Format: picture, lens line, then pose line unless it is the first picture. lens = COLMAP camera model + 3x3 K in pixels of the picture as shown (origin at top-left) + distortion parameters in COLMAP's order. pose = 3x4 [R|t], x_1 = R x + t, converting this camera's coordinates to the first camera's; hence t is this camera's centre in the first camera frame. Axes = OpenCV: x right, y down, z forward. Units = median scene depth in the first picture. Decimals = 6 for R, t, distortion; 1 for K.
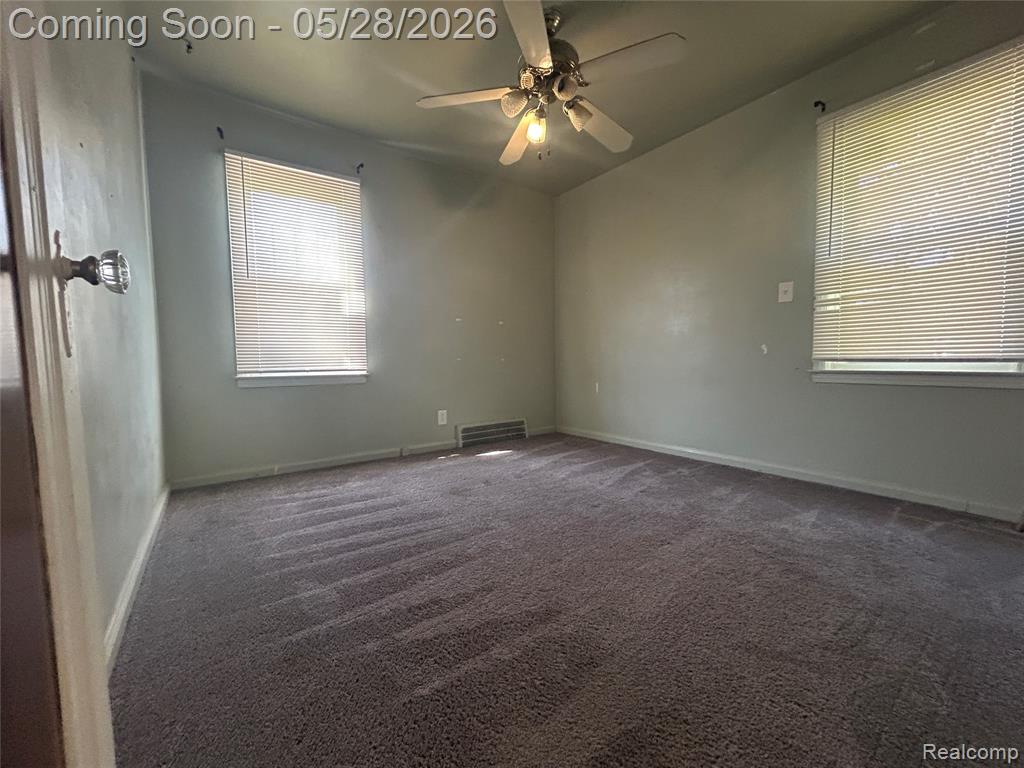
lens RADIAL K [[412.4, 0, 512.0], [0, 412.4, 384.0], [0, 0, 1]] dist [-0.000875, 0.000478]
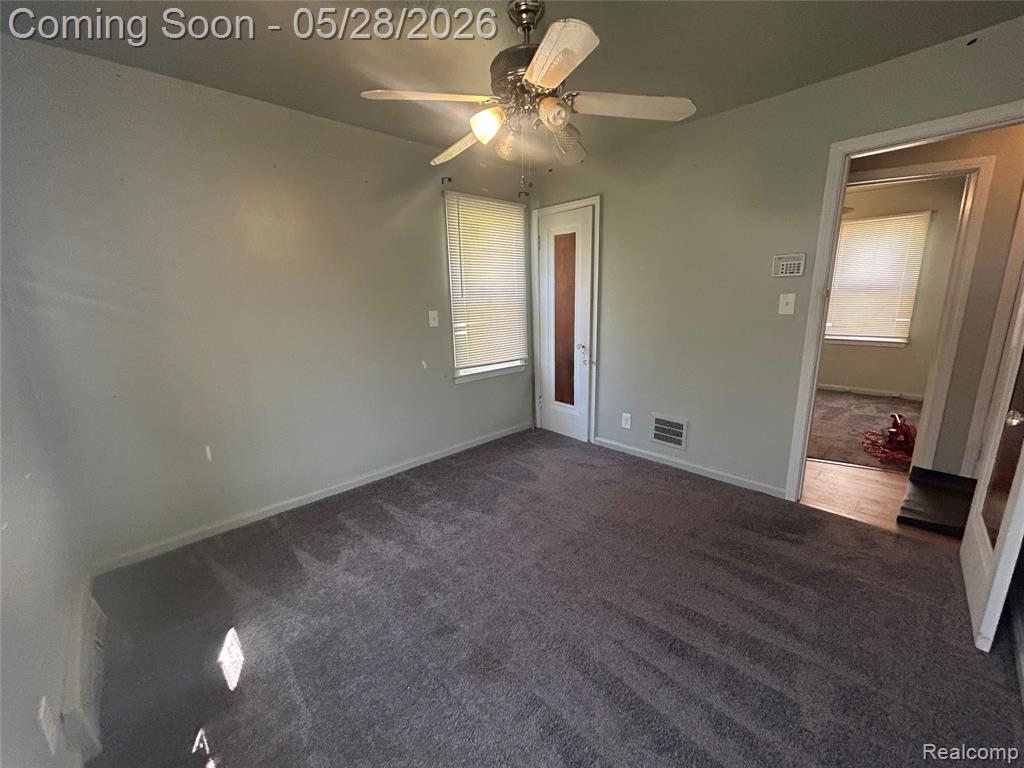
lens RADIAL K [[412.4, 0, 512.0], [0, 412.4, 384.0], [0, 0, 1]] dist [-0.000875, 0.000478]
pose [[-0.136702, -0.192773, 0.971674, -0.682641], [0.082319, 0.975280, 0.205069, -0.287106], [-0.987186, 0.108020, -0.117454, 1.001055]]
